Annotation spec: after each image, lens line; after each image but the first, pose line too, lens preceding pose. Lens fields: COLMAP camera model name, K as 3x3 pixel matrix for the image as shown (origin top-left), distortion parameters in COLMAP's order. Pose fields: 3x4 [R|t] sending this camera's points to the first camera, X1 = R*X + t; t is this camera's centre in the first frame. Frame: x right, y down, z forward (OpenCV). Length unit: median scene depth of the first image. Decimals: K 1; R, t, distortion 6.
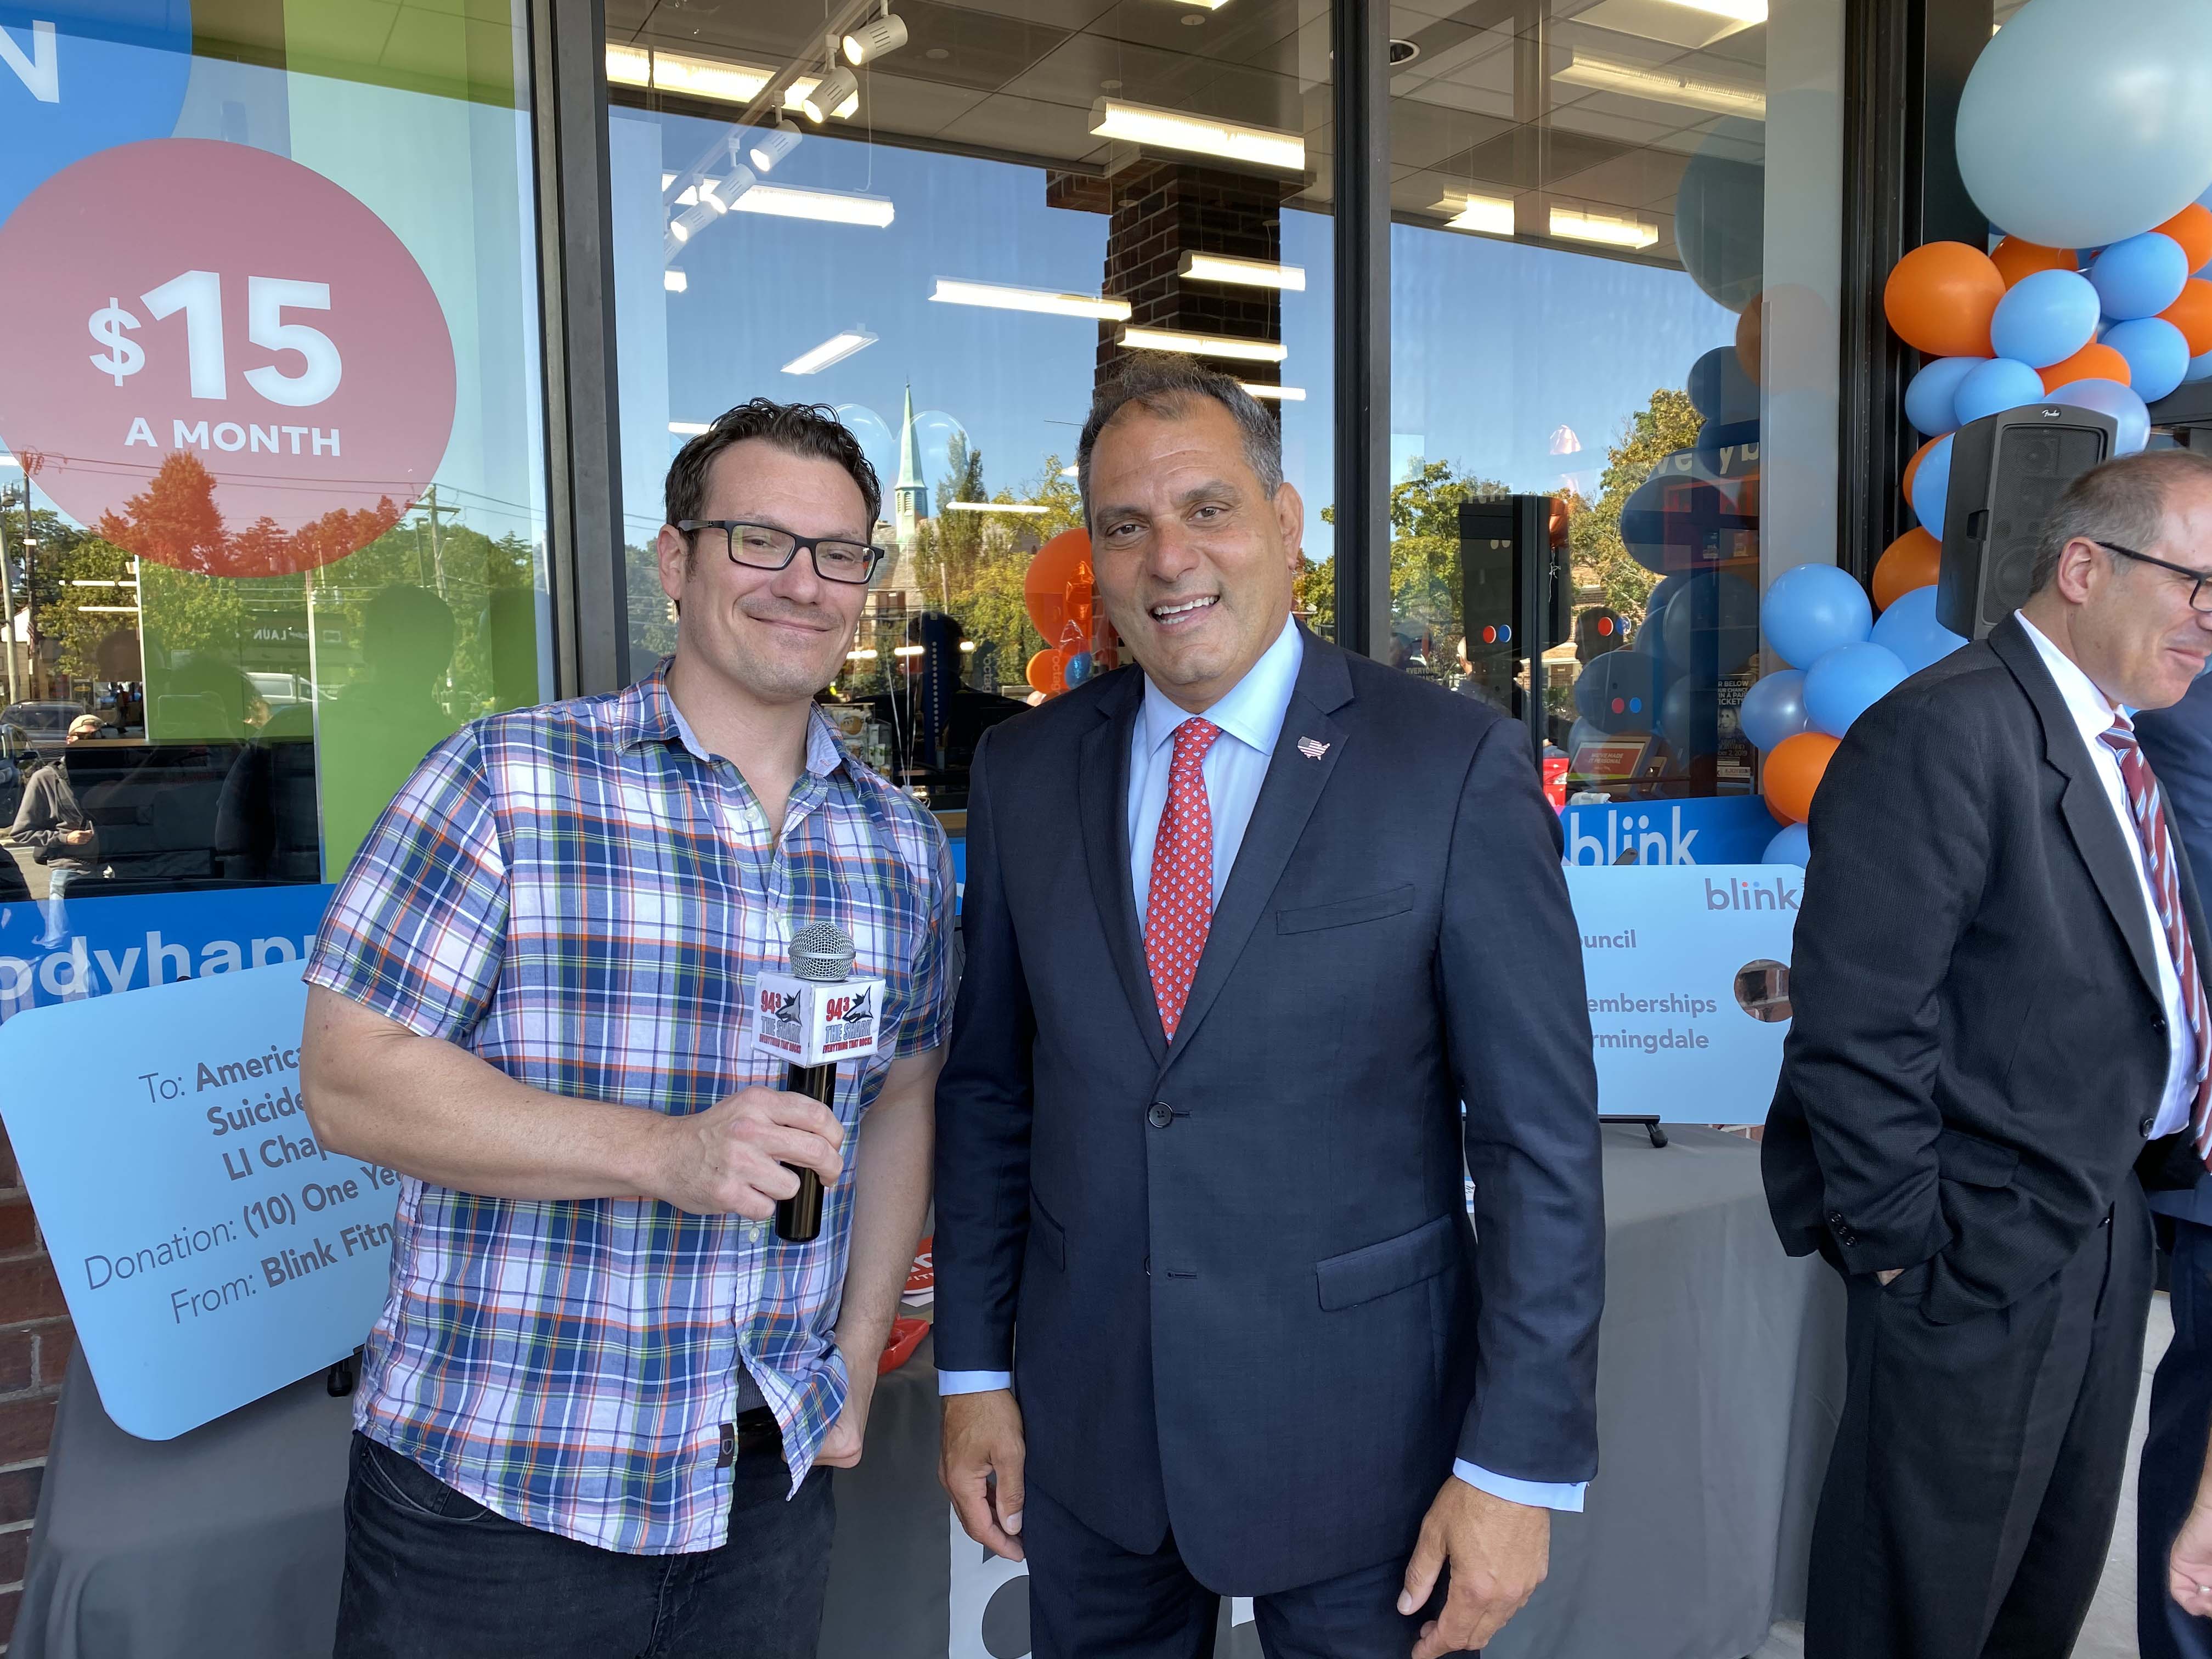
lens RADIAL K [[1697.5, 0, 1066.5], [0, 1697.5, 820.3], [0, 0, 1]] dist [0.046518, -0.038641]
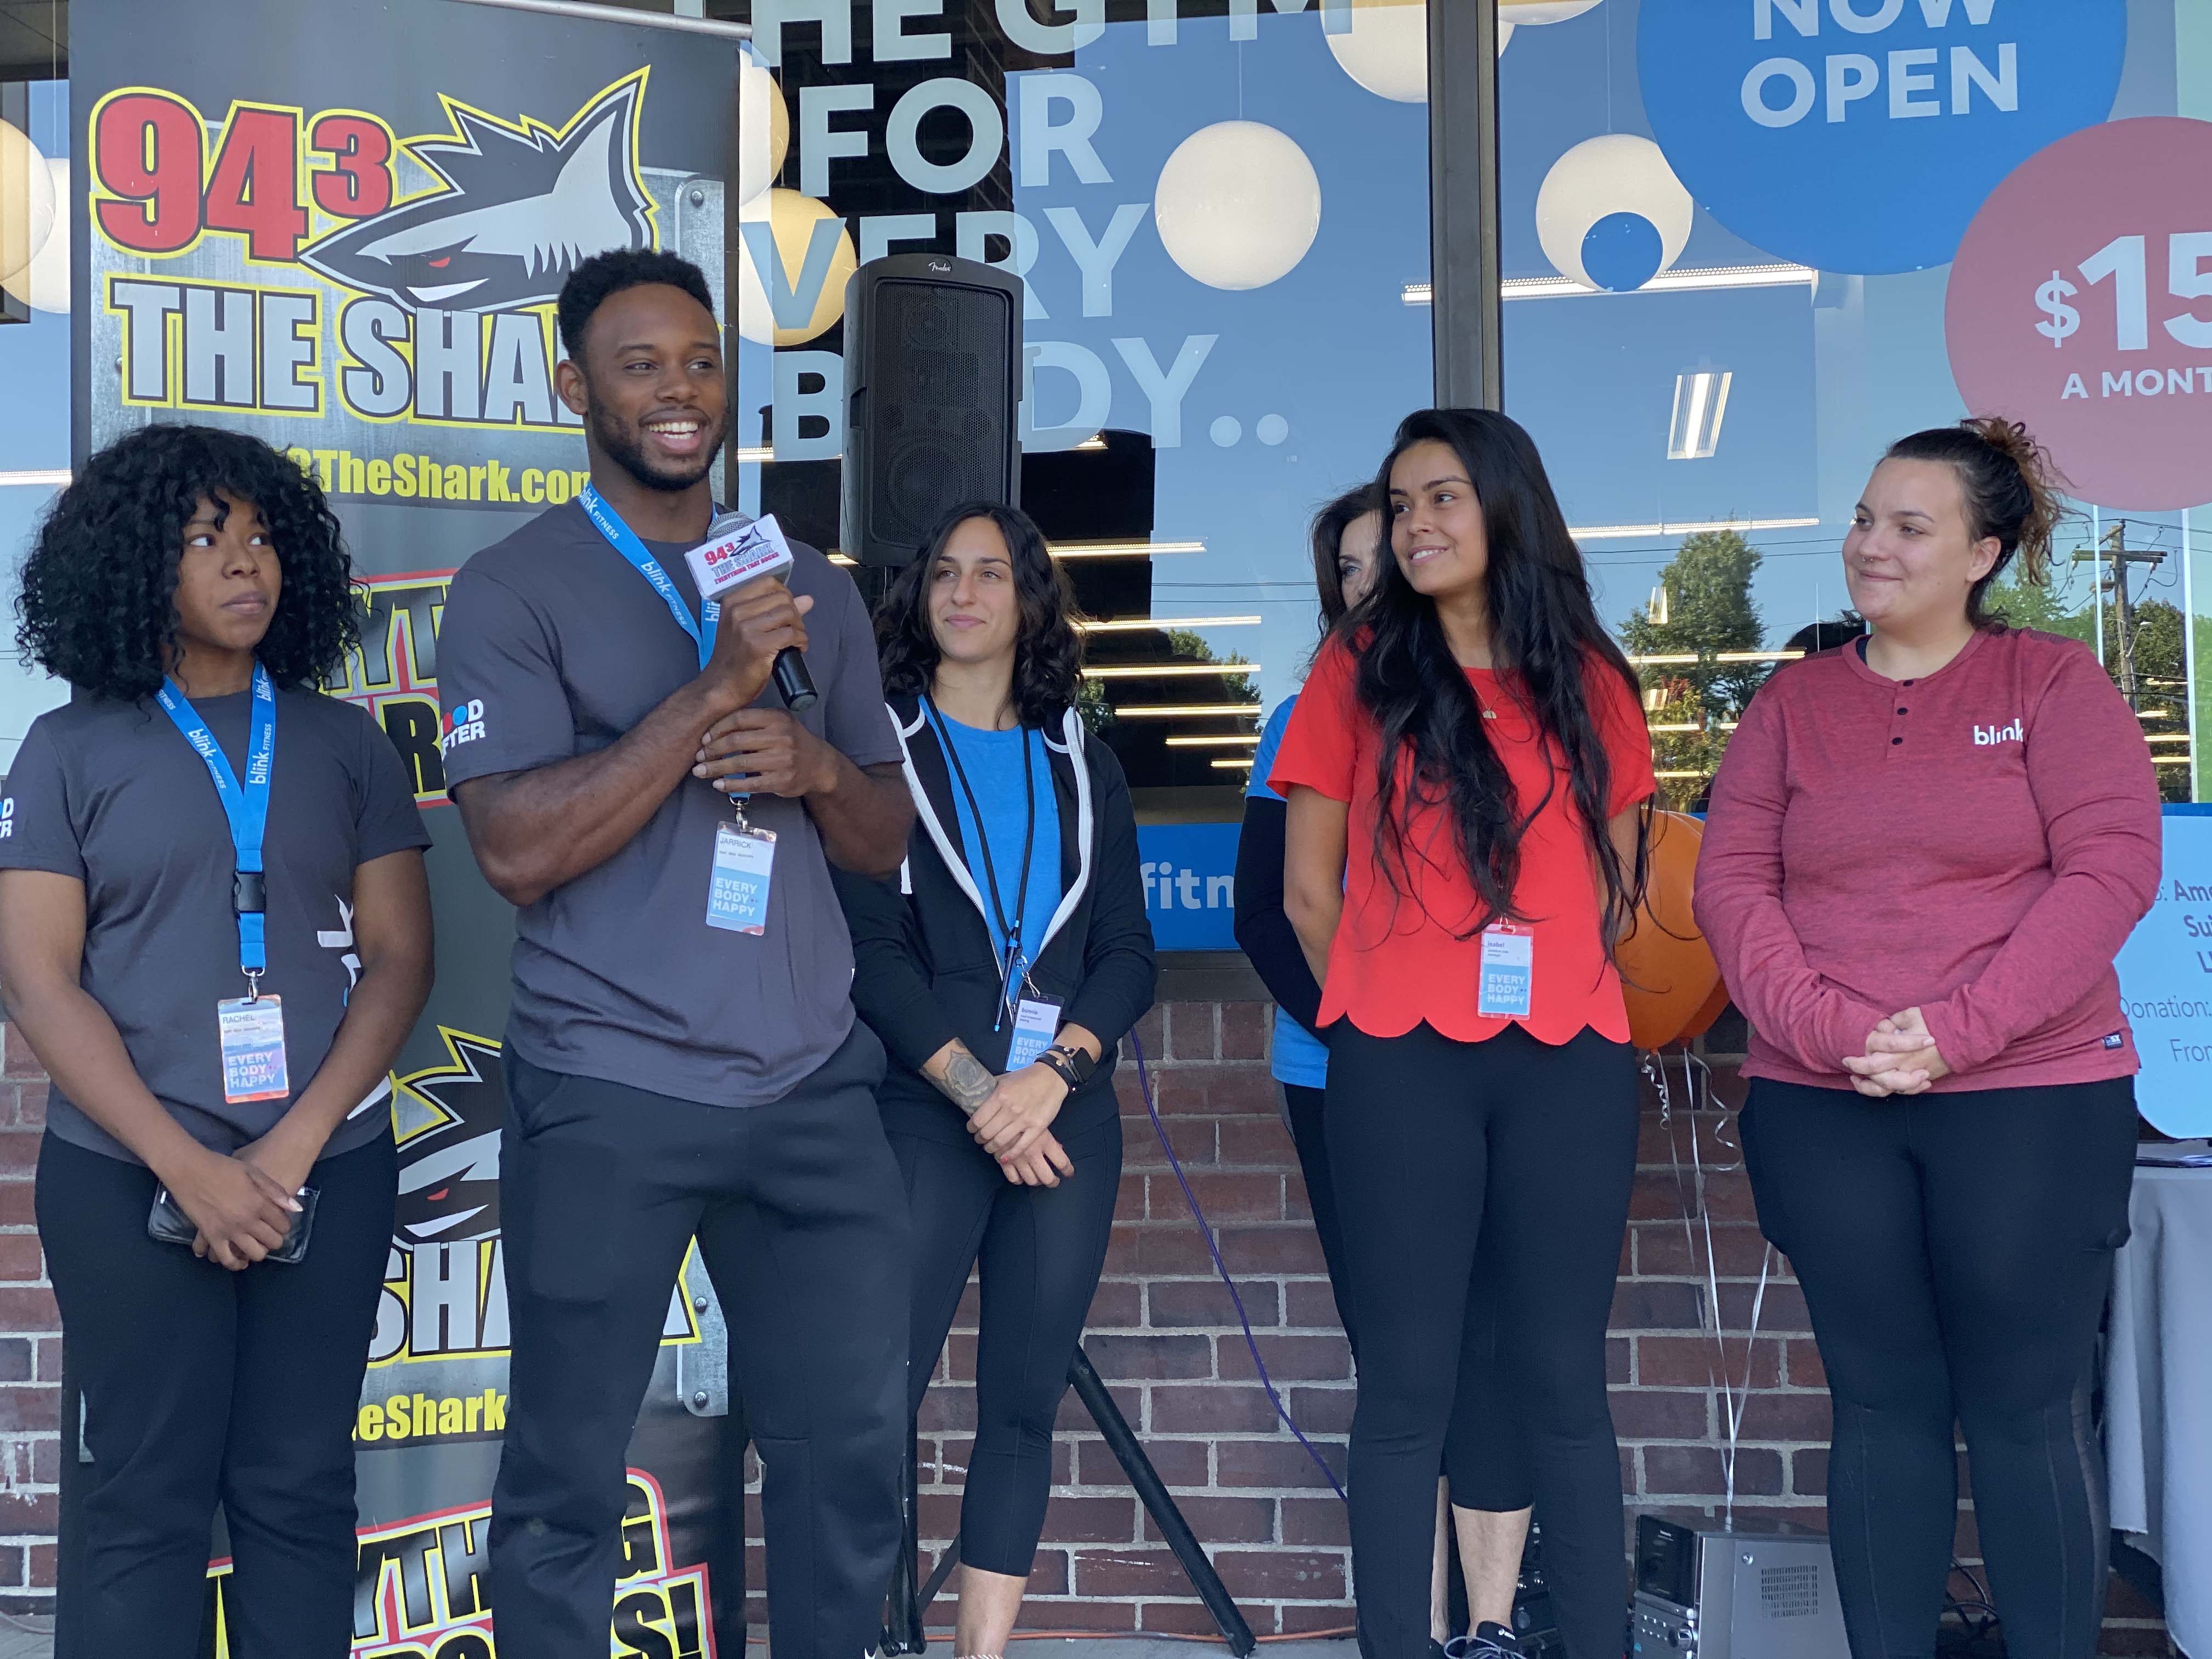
lens RADIAL K [[3309.8, 0, 1099.9], [0, 3309.8, 803.9], [0, 0, 1]] dist [0.130111, 0.000000]
pose [[0.805215, -0.032557, -0.592089, 0.183891], [-0.037321, 0.993730, -0.105397, 0.238298], [0.591807, 0.106965, 0.798951, -0.871259]]
